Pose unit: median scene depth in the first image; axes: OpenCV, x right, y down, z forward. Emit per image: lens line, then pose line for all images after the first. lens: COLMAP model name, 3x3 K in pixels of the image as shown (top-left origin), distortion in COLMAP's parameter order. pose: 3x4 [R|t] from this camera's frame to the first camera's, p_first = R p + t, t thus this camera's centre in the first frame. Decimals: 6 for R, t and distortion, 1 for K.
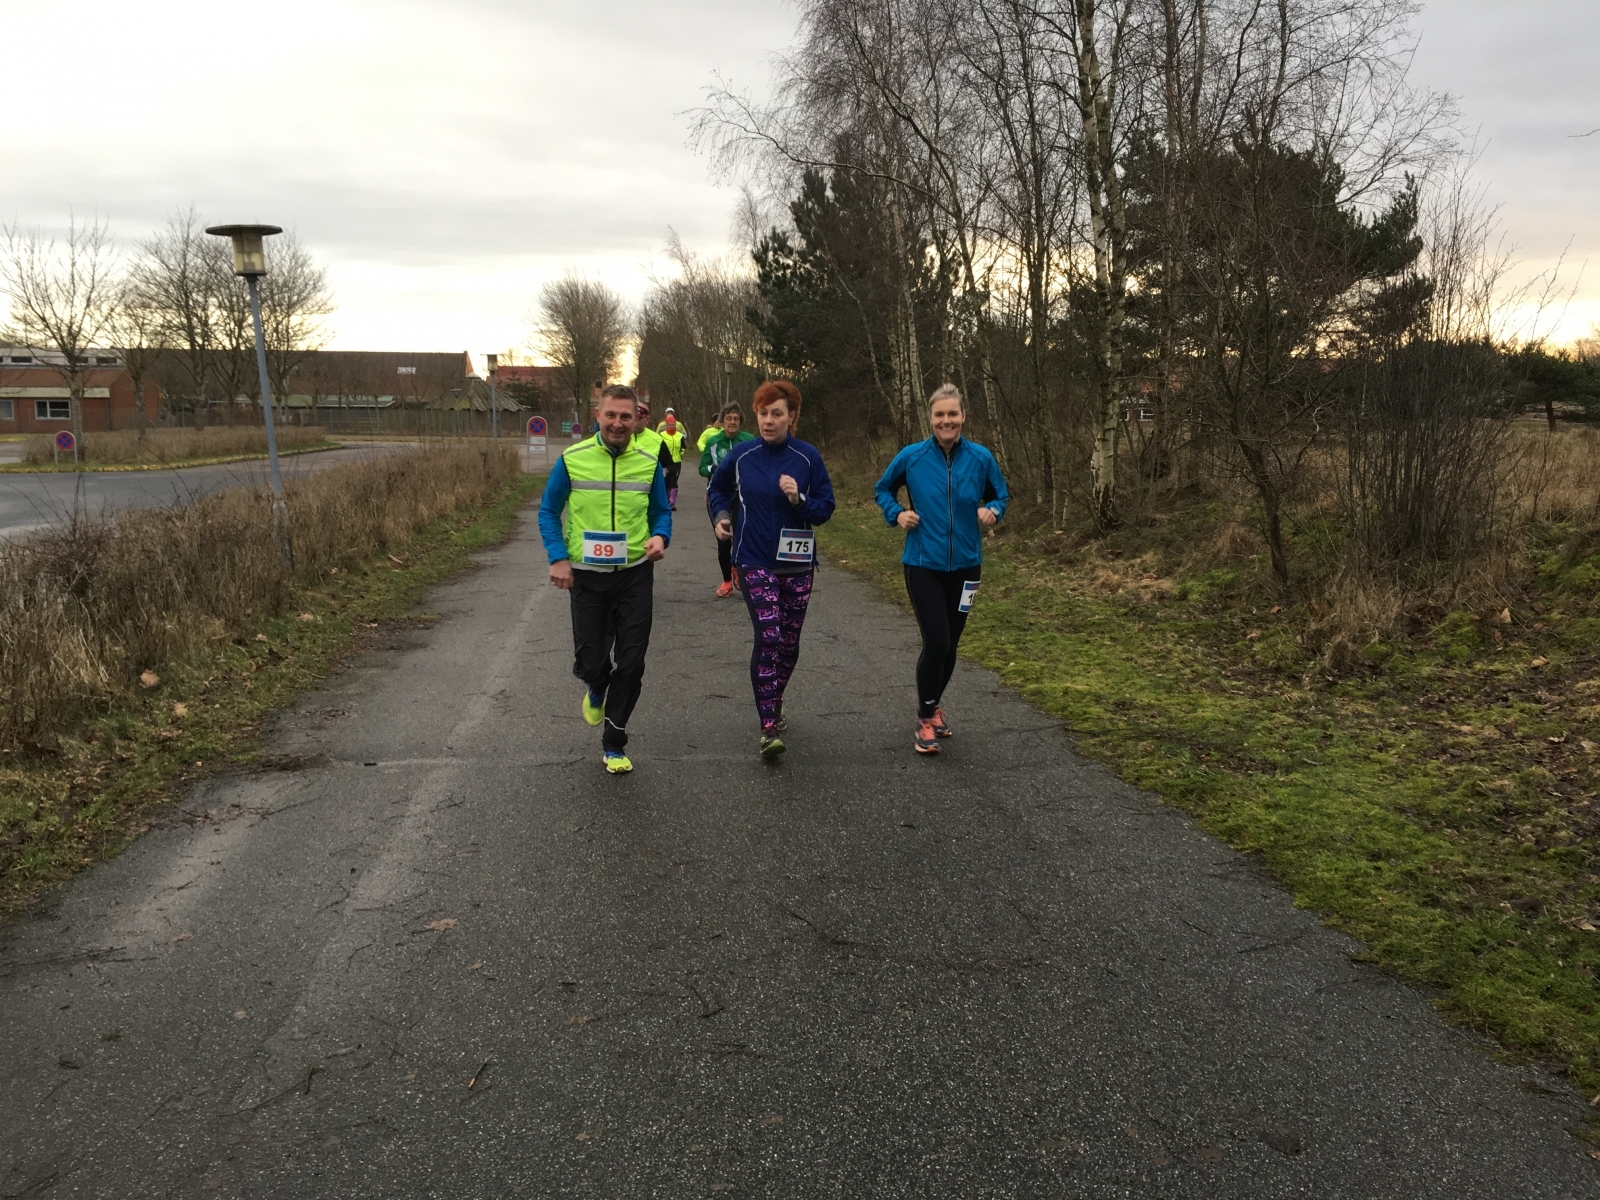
lens RADIAL K [[1359.2, 0, 796.6], [0, 1359.2, 604.4], [0, 0, 1]] dist [0.081835, -0.109144]
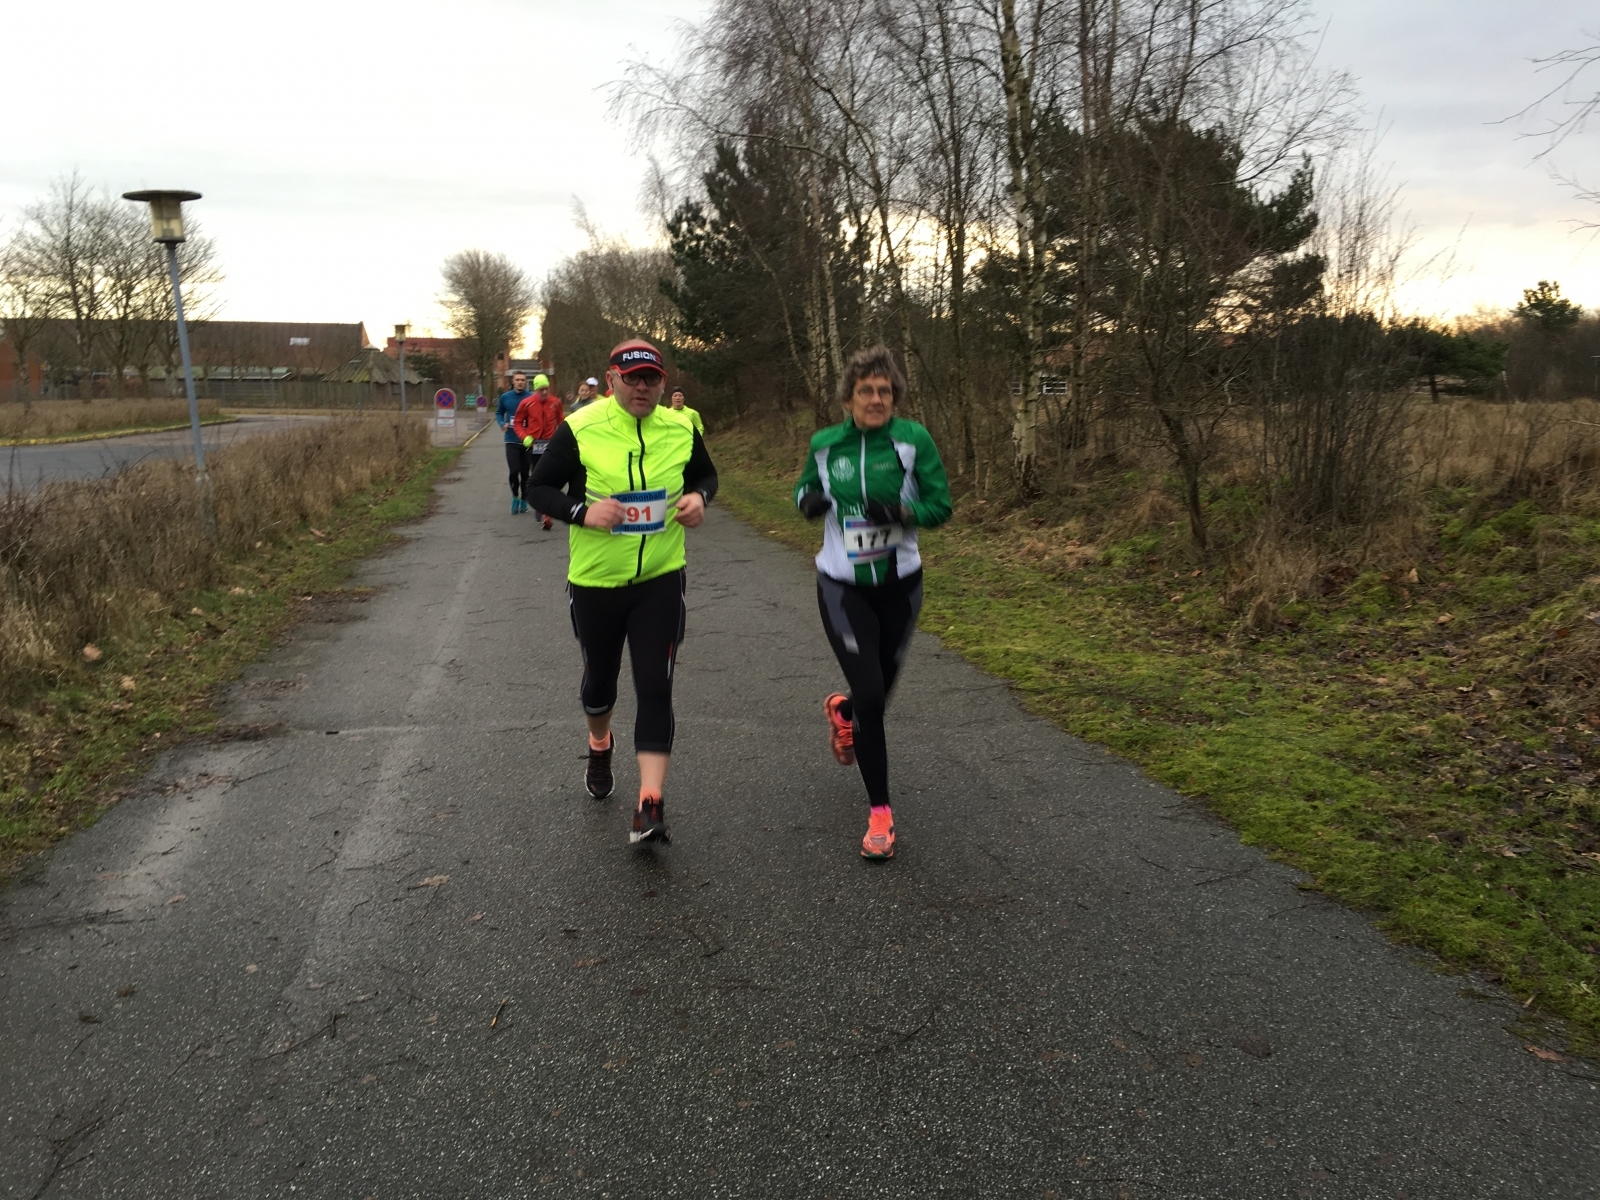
lens RADIAL K [[1359.2, 0, 800.2], [0, 1359.2, 604.4], [0, 0, 1]] dist [0.081835, -0.109144]
pose [[0.997451, -0.011343, 0.070445, -0.018360], [0.009986, 0.999758, 0.019581, 0.002919], [-0.070650, -0.018827, 0.997323, -0.013530]]
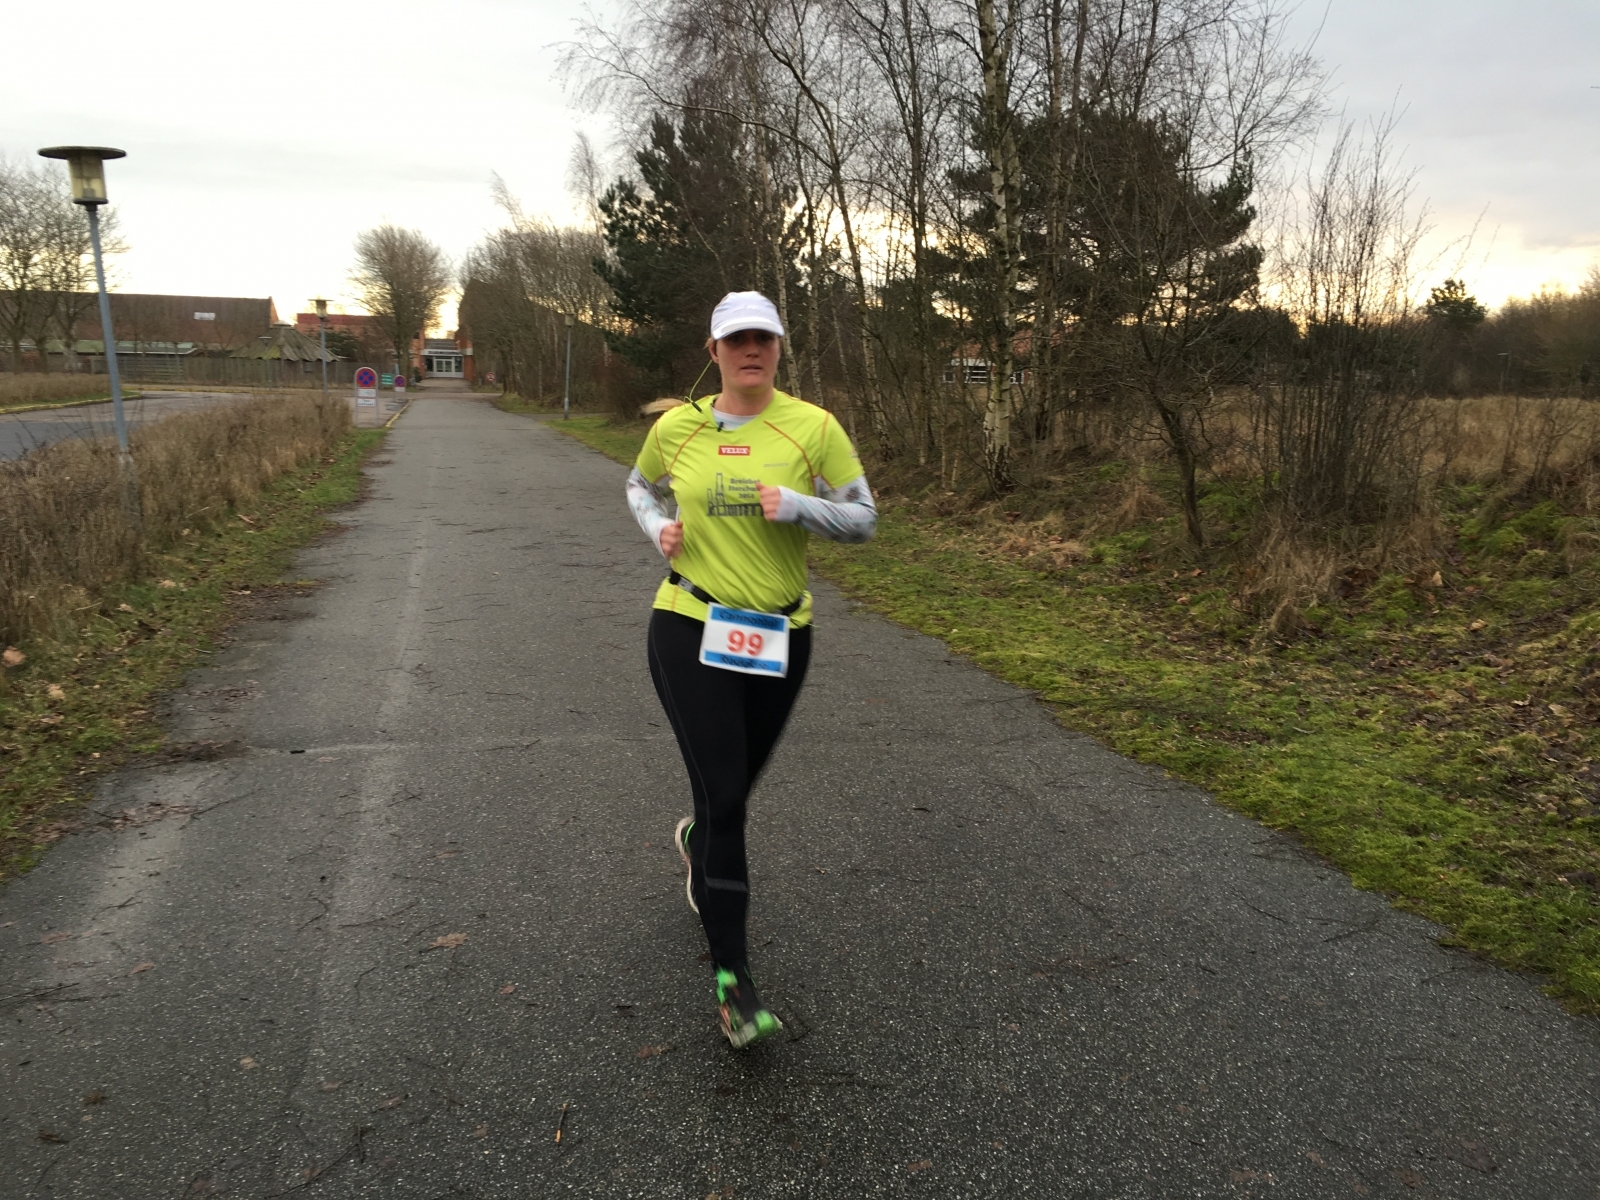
lens RADIAL K [[1359.2, 0, 799.9], [0, 1359.2, 601.5], [0, 0, 1]] dist [0.081835, -0.109144]
pose [[0.991450, -0.006251, 0.130334, -0.049121], [0.002607, 0.999602, 0.028107, -0.002902], [-0.130458, -0.027527, 0.991072, 0.033482]]
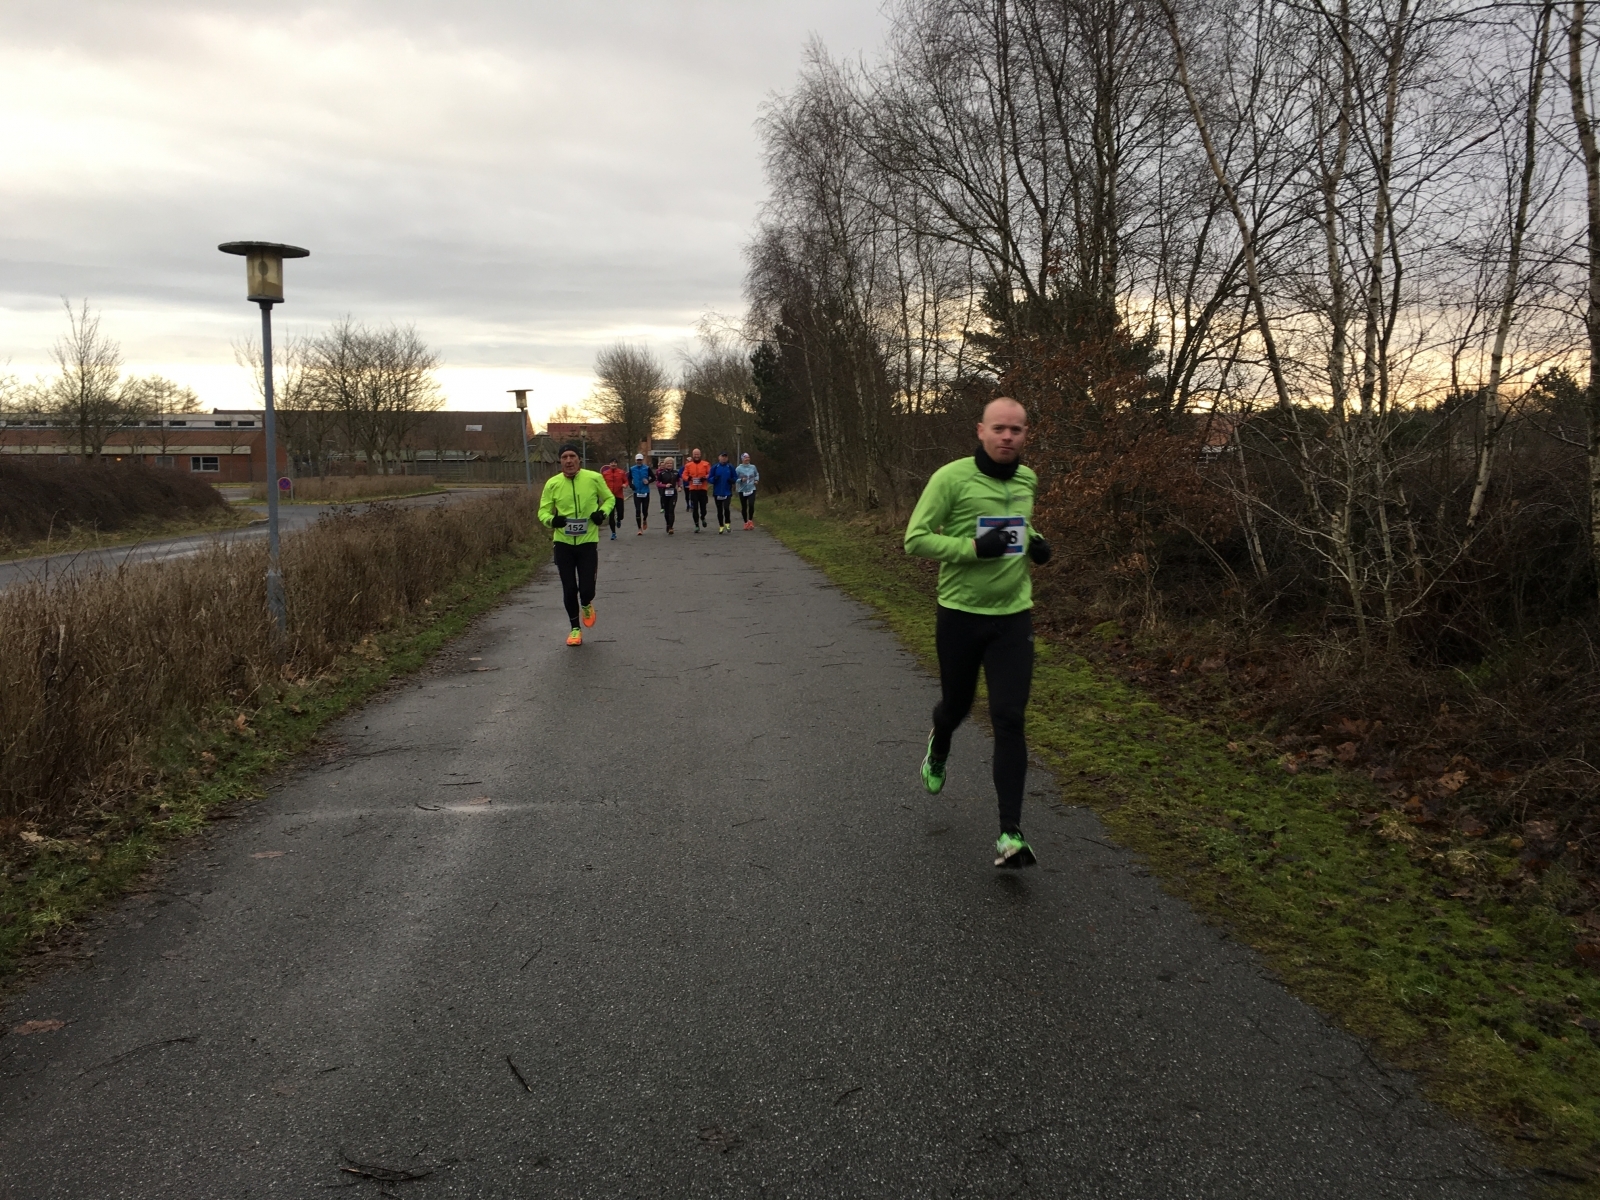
lens RADIAL K [[1359.2, 0, 802.6], [0, 1359.2, 600.0], [0, 0, 1]] dist [0.081835, -0.109144]
pose [[0.999643, -0.003758, -0.026444, 0.173524], [0.002706, 0.999207, -0.039735, 0.197517], [0.026573, 0.039649, 0.998860, -1.349086]]
